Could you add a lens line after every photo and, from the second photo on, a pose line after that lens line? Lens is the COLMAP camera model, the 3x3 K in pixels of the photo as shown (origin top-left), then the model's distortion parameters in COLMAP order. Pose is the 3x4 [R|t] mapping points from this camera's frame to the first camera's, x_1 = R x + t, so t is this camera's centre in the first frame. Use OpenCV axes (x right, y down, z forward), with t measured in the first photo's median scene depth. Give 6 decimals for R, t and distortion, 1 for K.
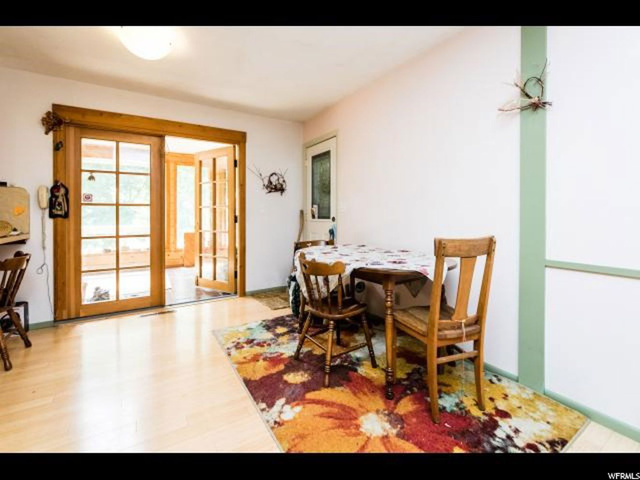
lens RADIAL K [[296.4, 0, 331.9], [0, 296.4, 214.8], [0, 0, 1]] dist [-0.005997, -0.001478]
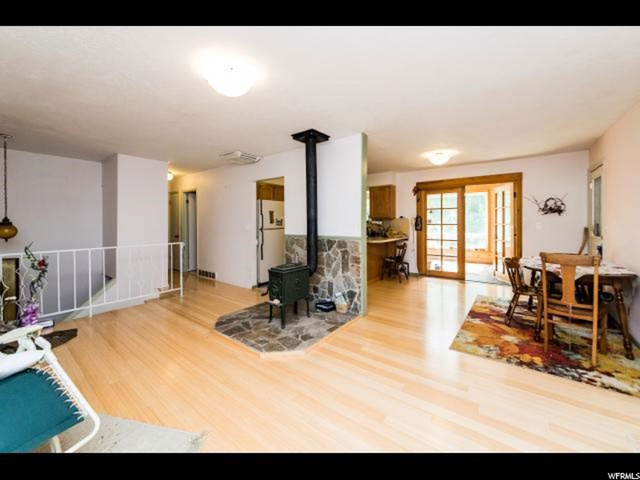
lens RADIAL K [[256.8, 0, 312.1], [0, 256.8, 222.8], [0, 0, 1]] dist [-0.002176, -0.000221]
pose [[0.327357, 0.003701, -0.944894, 0.725133], [0.001286, 0.999990, 0.004362, -0.059169], [0.944900, -0.002643, 0.327348, -0.472165]]
